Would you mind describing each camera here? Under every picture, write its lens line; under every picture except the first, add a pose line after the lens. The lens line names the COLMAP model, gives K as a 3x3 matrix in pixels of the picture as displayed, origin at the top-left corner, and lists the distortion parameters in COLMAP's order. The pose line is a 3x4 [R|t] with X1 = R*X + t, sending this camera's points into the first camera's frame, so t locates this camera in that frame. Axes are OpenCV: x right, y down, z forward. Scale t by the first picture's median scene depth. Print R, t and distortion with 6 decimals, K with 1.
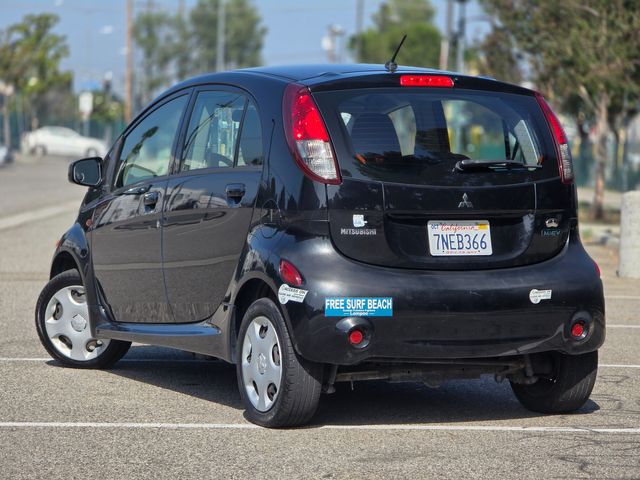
lens RADIAL K [[2094.6, 0, 320.0], [0, 2094.6, 240.0], [0, 0, 1]] dist [0.190081, 1.017285]
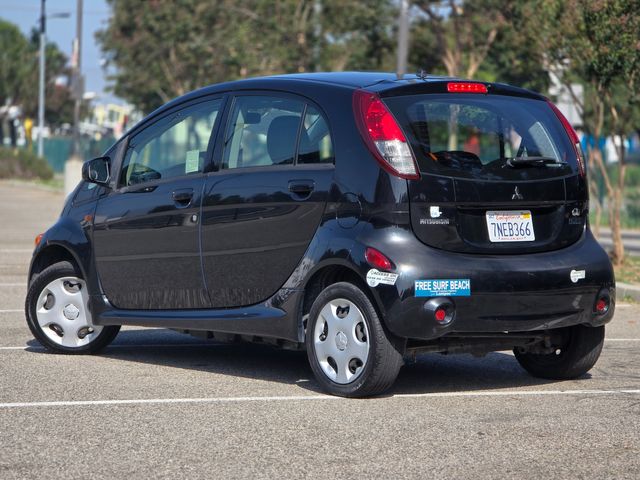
lens RADIAL K [[2094.6, 0, 320.0], [0, 2094.6, 240.0], [0, 0, 1]] dist [0.190081, 1.017285]
pose [[0.973774, -0.014362, 0.227064, -0.291304], [0.013910, 0.999897, 0.003590, 0.001048], [-0.227092, -0.000338, 0.973873, -0.084817]]
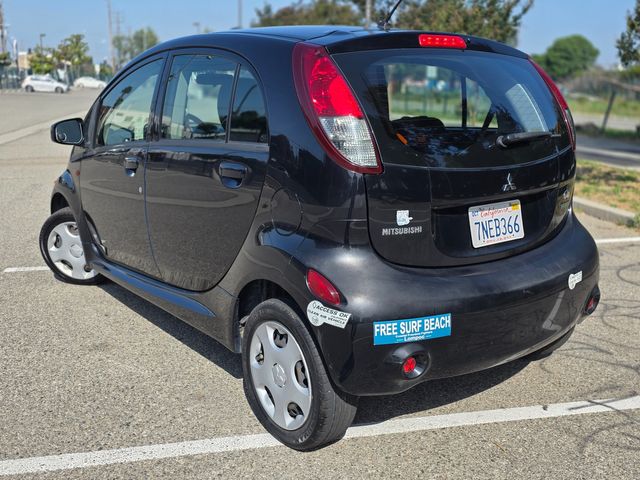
lens RADIAL K [[663.2, 0, 318.7], [0, 663.2, 236.5], [0, 0, 1]] dist [0.067302, -0.015332]
pose [[0.980458, -0.052860, 0.189495, -0.060949], [0.017635, 0.982963, 0.182956, -0.048224], [-0.195937, -0.176039, 0.964686, 0.738438]]
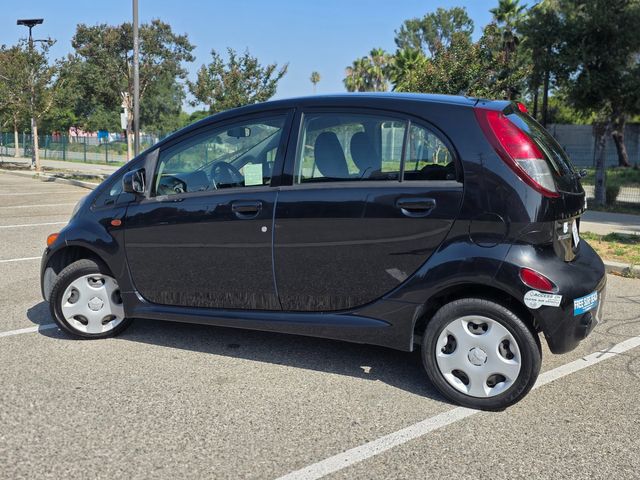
lens RADIAL K [[663.2, 0, 318.7], [0, 663.2, 236.5], [0, 0, 1]] dist [0.067302, -0.015332]
pose [[0.777443, -0.096530, 0.621502, -0.312691], [0.029324, 0.992641, 0.117493, -0.050640], [-0.628270, -0.073119, 0.774552, 0.777801]]
